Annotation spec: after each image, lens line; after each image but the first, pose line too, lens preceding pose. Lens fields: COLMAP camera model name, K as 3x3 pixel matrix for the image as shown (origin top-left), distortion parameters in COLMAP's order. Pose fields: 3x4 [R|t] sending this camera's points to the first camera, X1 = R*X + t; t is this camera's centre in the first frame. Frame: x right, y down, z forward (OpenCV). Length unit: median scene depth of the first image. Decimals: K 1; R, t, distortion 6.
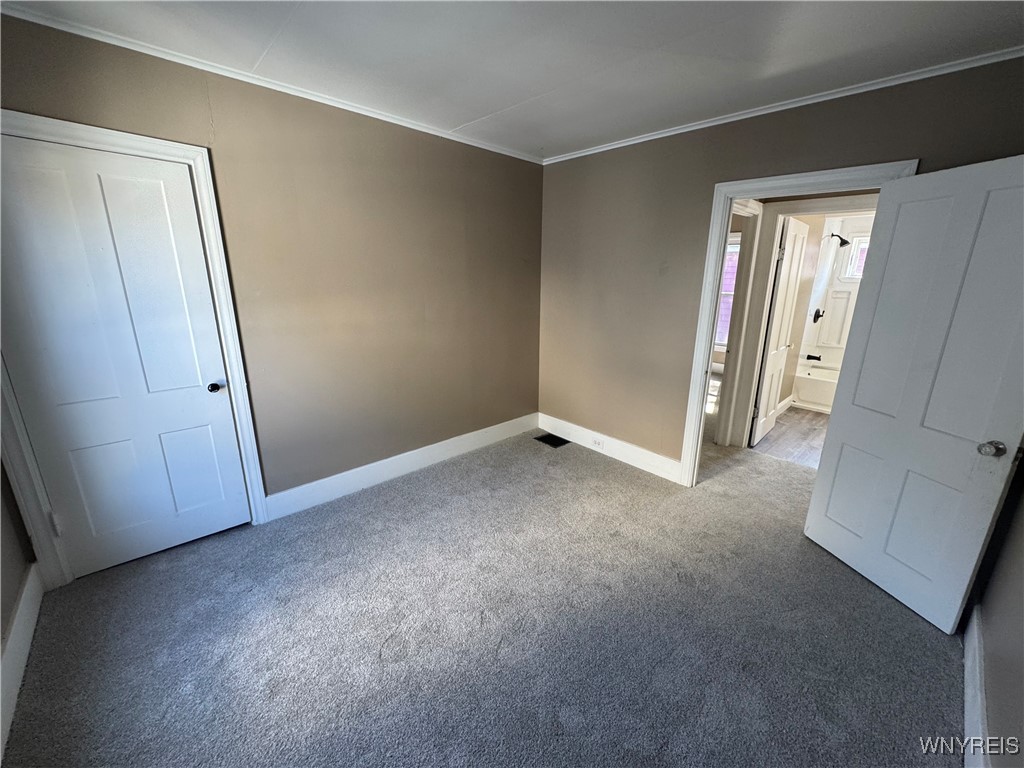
lens RADIAL K [[409.6, 0, 511.4], [0, 409.6, 382.4], [0, 0, 1]] dist [-0.003274, 0.000067]
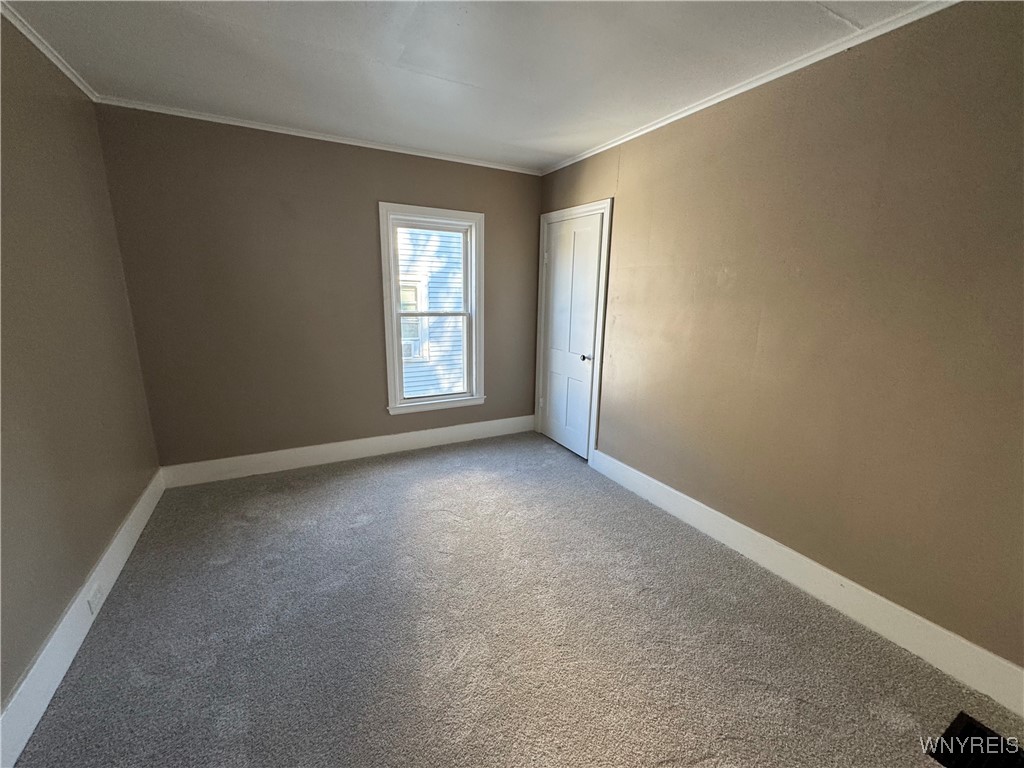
lens RADIAL K [[409.6, 0, 511.4], [0, 409.6, 382.4], [0, 0, 1]] dist [-0.003274, 0.000067]
pose [[-0.253394, 0.188162, -0.948887, 0.380685], [-0.269814, 0.928226, 0.256117, -0.104375], [0.928973, 0.320922, -0.184438, 0.504994]]
